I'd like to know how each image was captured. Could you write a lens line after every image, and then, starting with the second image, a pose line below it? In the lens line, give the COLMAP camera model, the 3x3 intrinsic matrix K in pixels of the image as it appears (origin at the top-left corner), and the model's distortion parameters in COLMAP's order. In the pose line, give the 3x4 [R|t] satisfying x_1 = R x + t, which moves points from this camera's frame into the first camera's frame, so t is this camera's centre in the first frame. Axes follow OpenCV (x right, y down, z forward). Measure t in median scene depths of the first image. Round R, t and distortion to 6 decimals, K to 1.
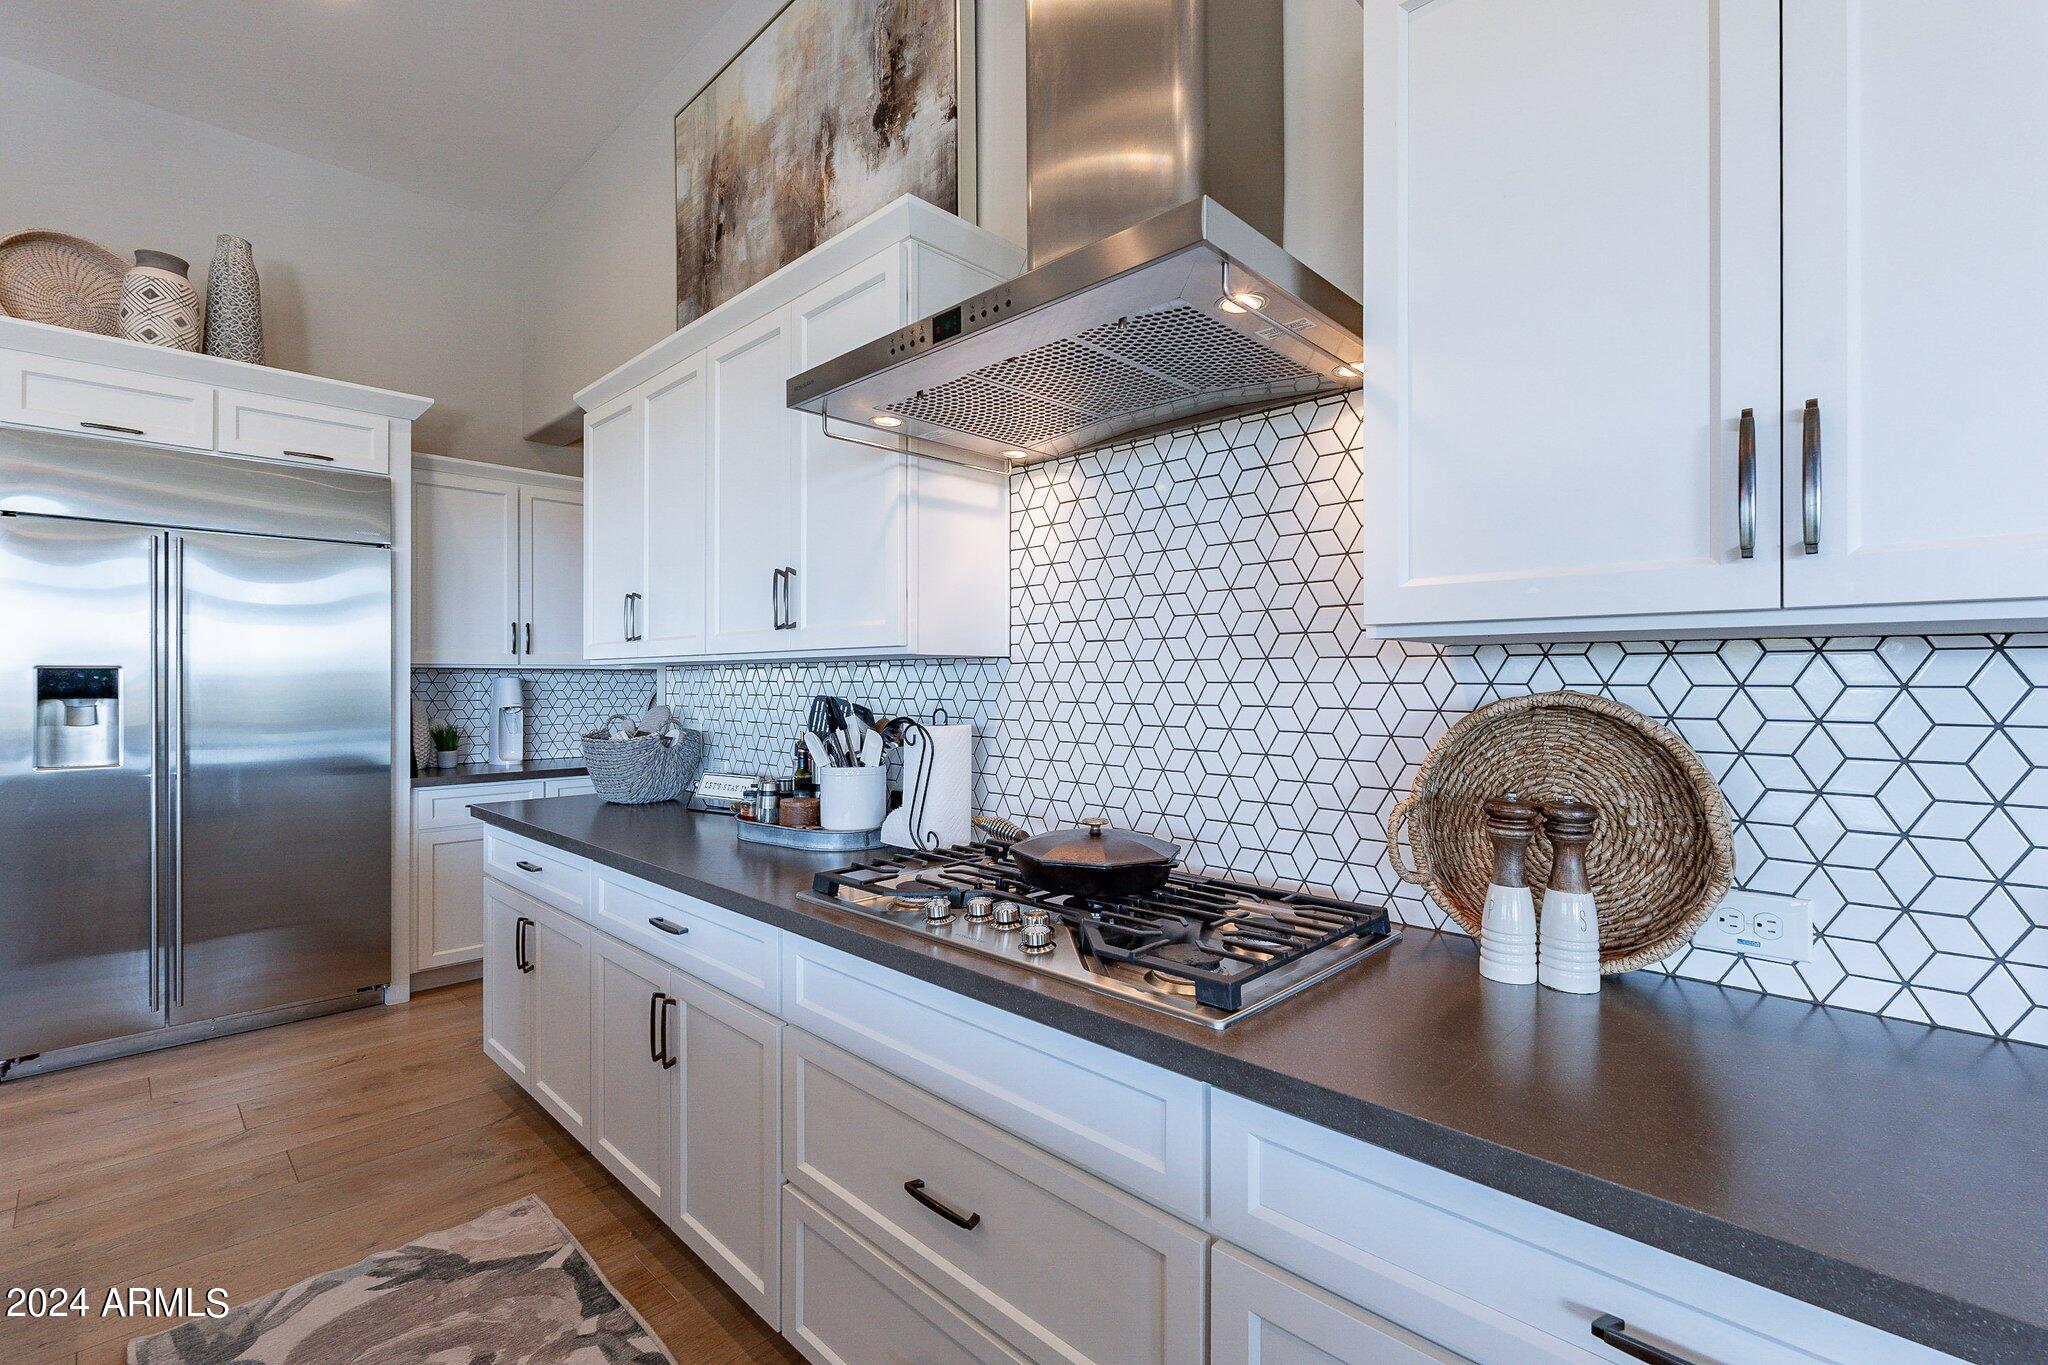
lens RADIAL K [[905.5, 0, 1031.6], [0, 905.5, 672.4], [0, 0, 1]] dist [0.001534, 0.000154]
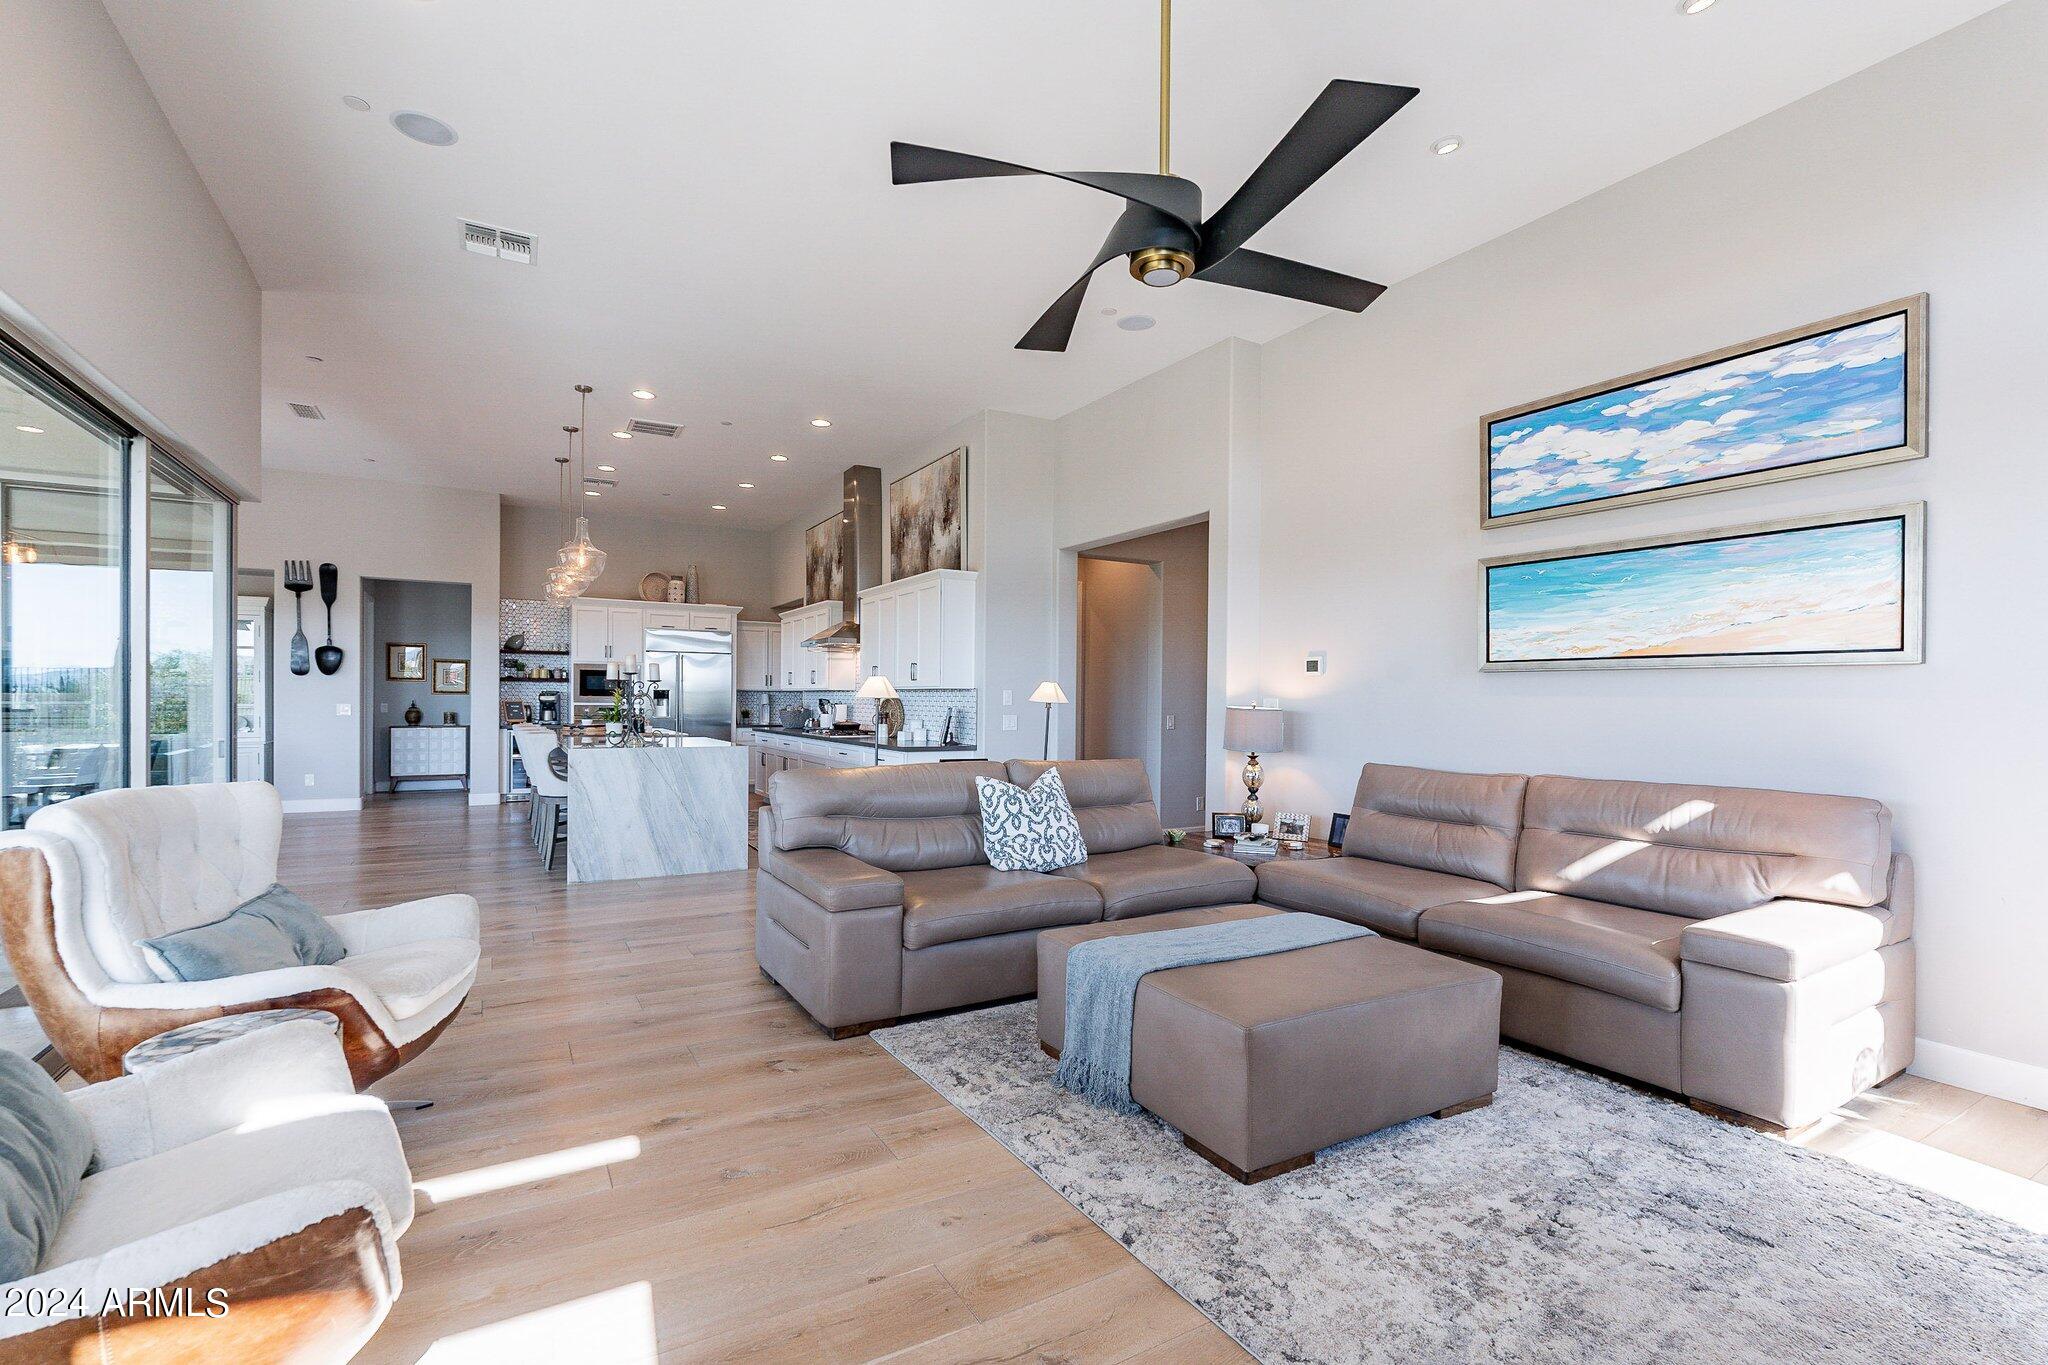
lens RADIAL K [[905.5, 0, 1031.6], [0, 905.5, 672.4], [0, 0, 1]] dist [0.001534, 0.000154]
pose [[0.967253, -0.004992, -0.253764, 1.144451], [0.001367, 0.999895, -0.014459, -0.023049], [0.253809, 0.013639, 0.967158, -1.846037]]
